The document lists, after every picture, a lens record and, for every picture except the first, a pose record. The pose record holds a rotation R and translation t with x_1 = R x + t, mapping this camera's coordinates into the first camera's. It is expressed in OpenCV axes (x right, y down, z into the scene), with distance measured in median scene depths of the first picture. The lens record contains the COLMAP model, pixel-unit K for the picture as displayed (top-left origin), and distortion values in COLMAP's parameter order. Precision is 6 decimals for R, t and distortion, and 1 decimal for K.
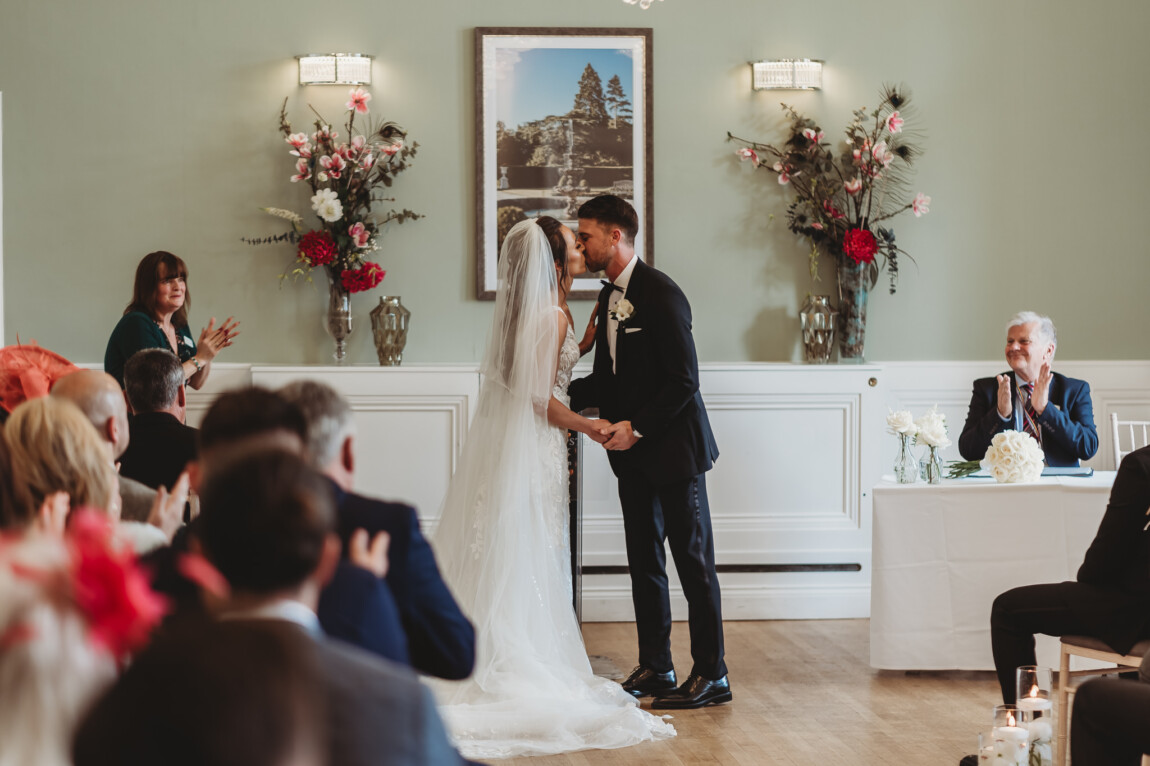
lens RADIAL K [[2822.0, 0, 575.0], [0, 2822.0, 383.0], [0, 0, 1]] dist [0.040807, 0.222651]
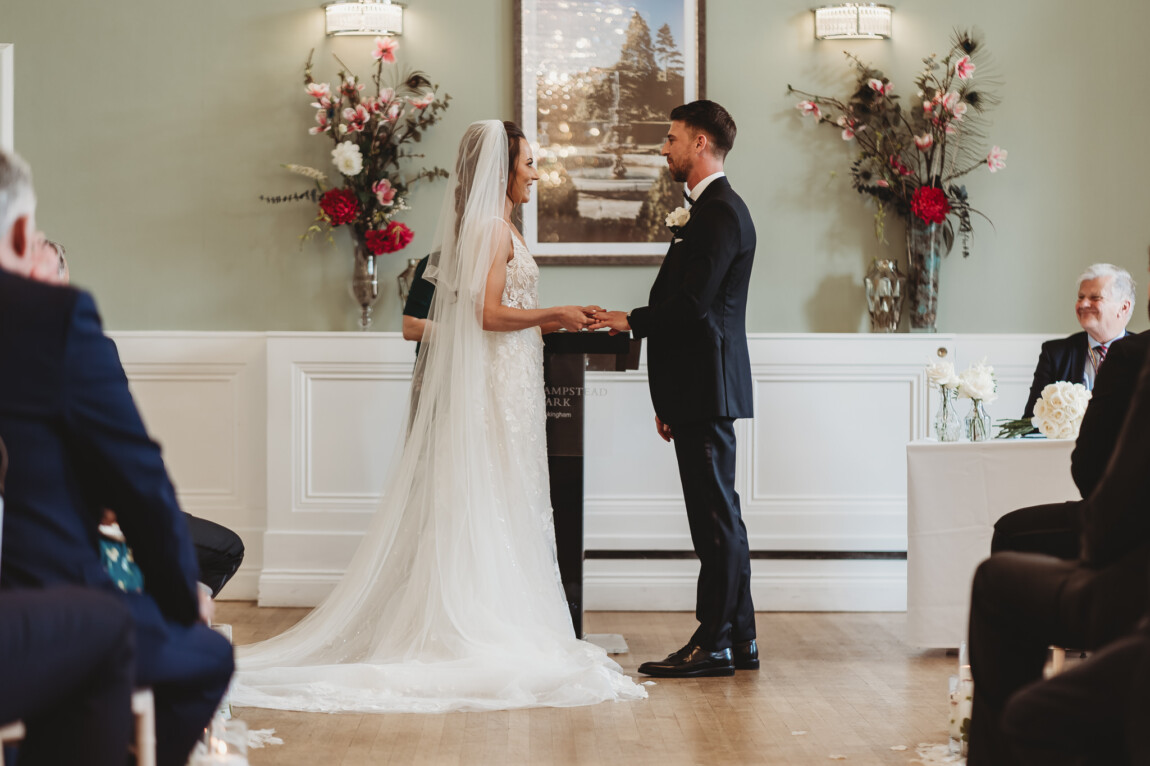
lens RADIAL K [[2767.7, 0, 575.0], [0, 2767.7, 383.0], [0, 0, 1]] dist [0.042215, -0.081644]
pose [[0.995020, 0.001777, -0.099659, 0.075997], [-0.005979, 0.999105, -0.041877, 0.047489], [0.099495, 0.042264, 0.994140, 0.097005]]
